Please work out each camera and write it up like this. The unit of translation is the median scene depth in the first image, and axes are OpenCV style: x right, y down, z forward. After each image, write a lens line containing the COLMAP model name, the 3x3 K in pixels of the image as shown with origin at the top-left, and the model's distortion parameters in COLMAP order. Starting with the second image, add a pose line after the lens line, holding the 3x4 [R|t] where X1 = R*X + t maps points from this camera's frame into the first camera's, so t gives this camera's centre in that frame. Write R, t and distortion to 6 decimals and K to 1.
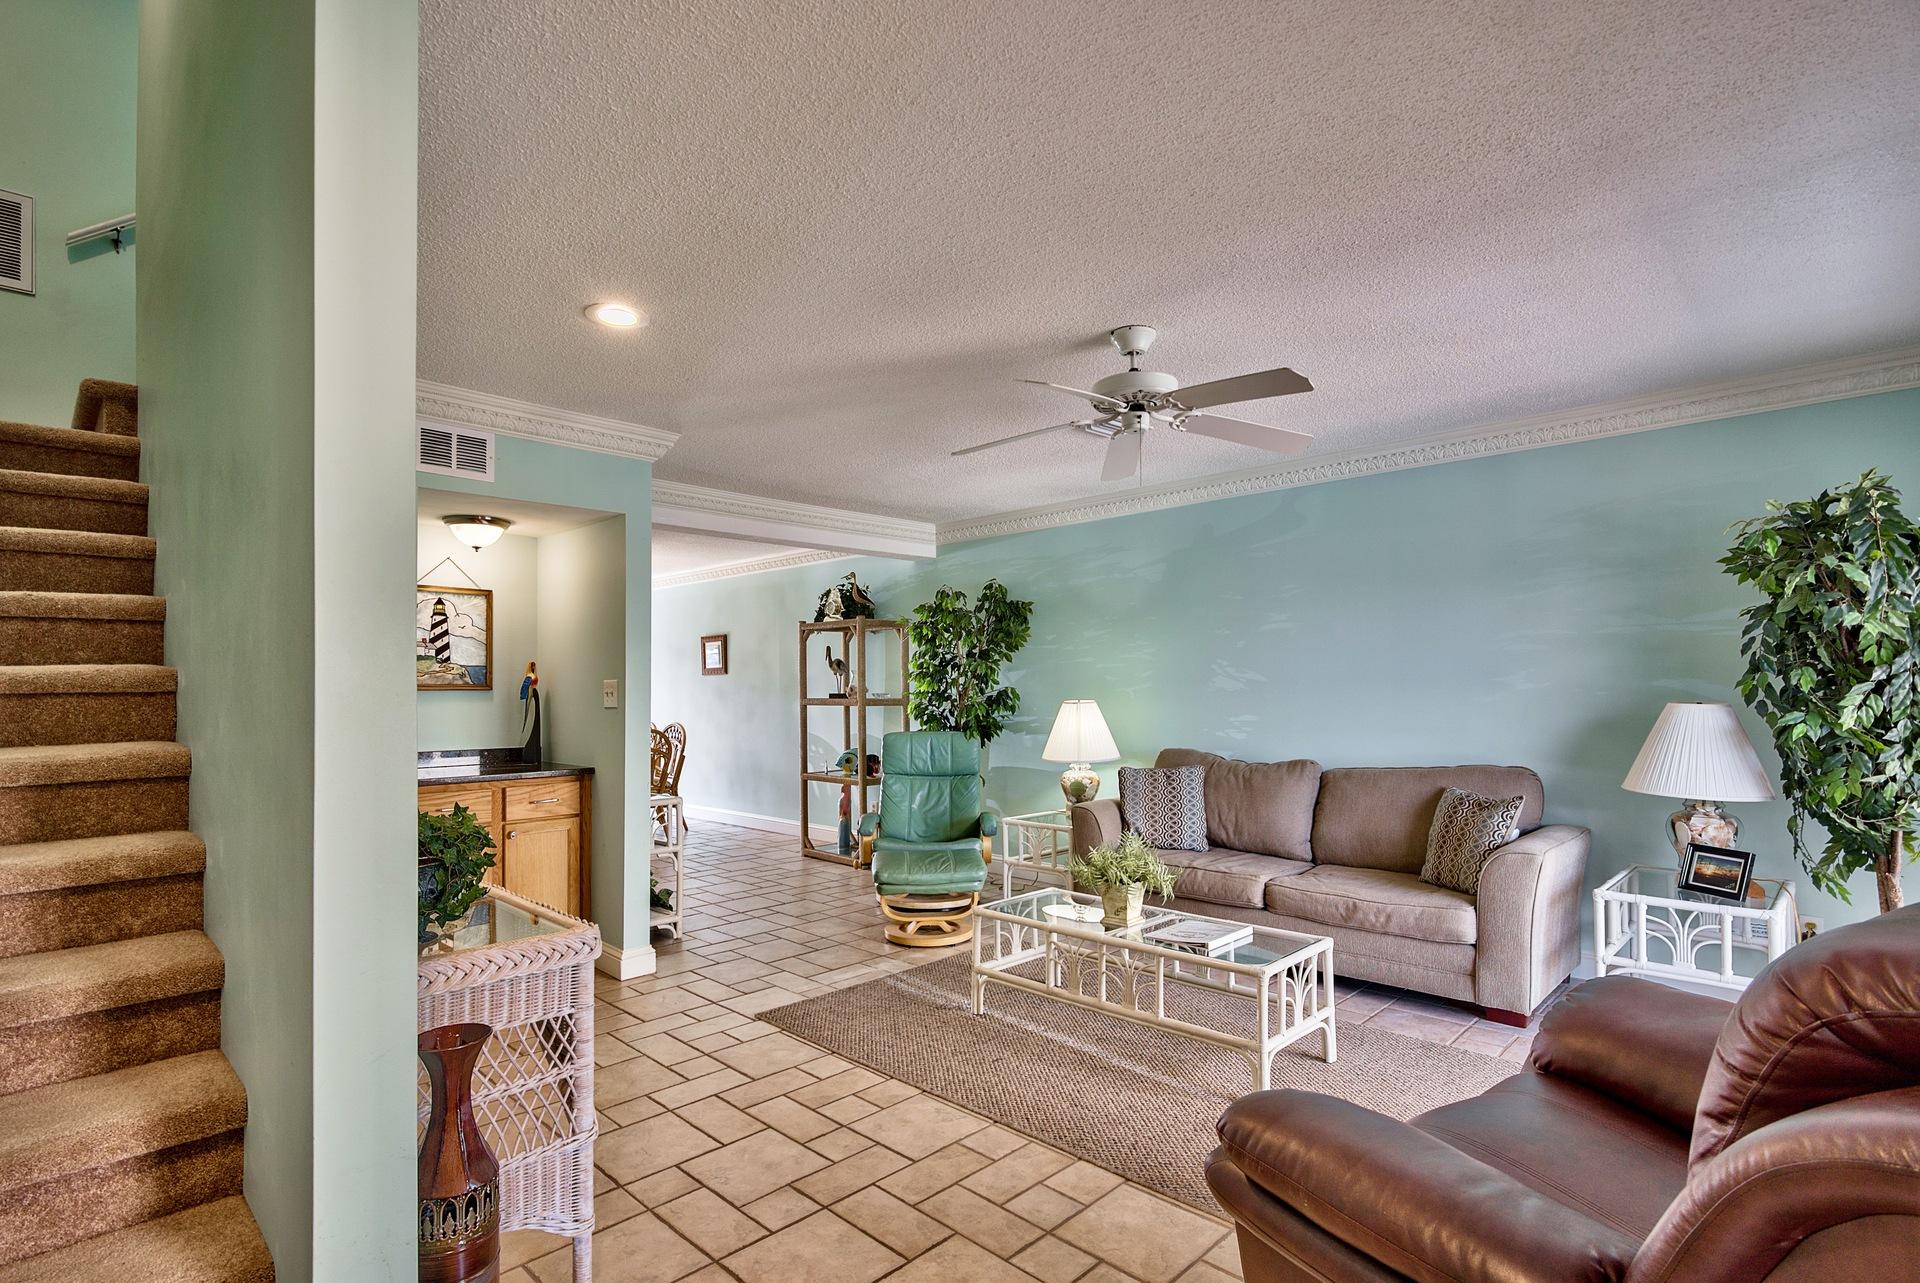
lens RADIAL K [[940.0, 0, 972.0], [0, 940.0, 653.8], [0, 0, 1]] dist [0.001396, 0.000943]
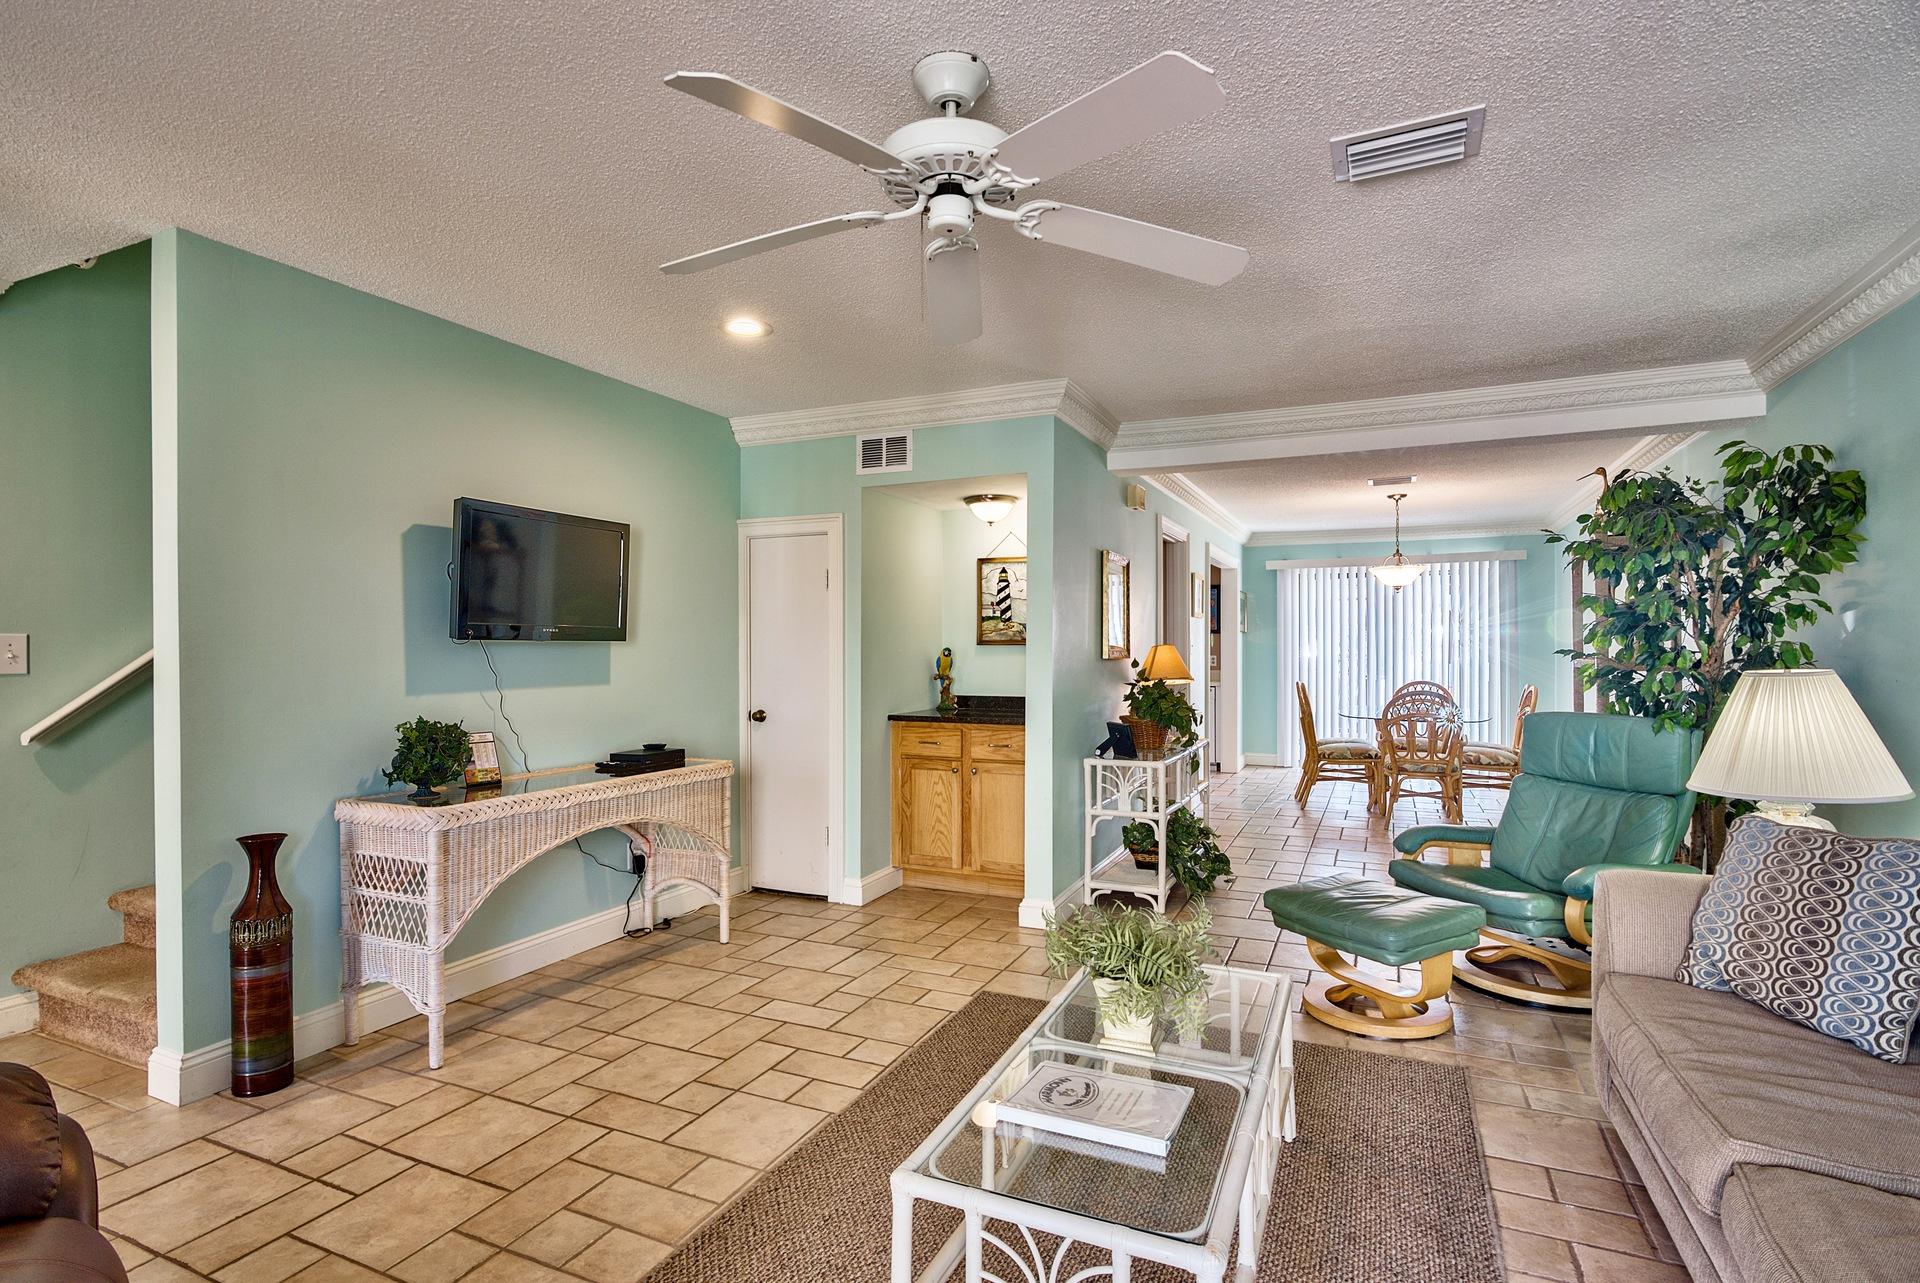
lens RADIAL K [[940.0, 0, 971.6], [0, 940.0, 644.7], [0, 0, 1]] dist [0.001396, 0.000943]
pose [[0.337813, 0.005949, -0.941194, 0.568906], [0.035335, 0.999195, 0.018998, 0.015111], [0.940550, -0.039675, 0.337331, 0.596207]]
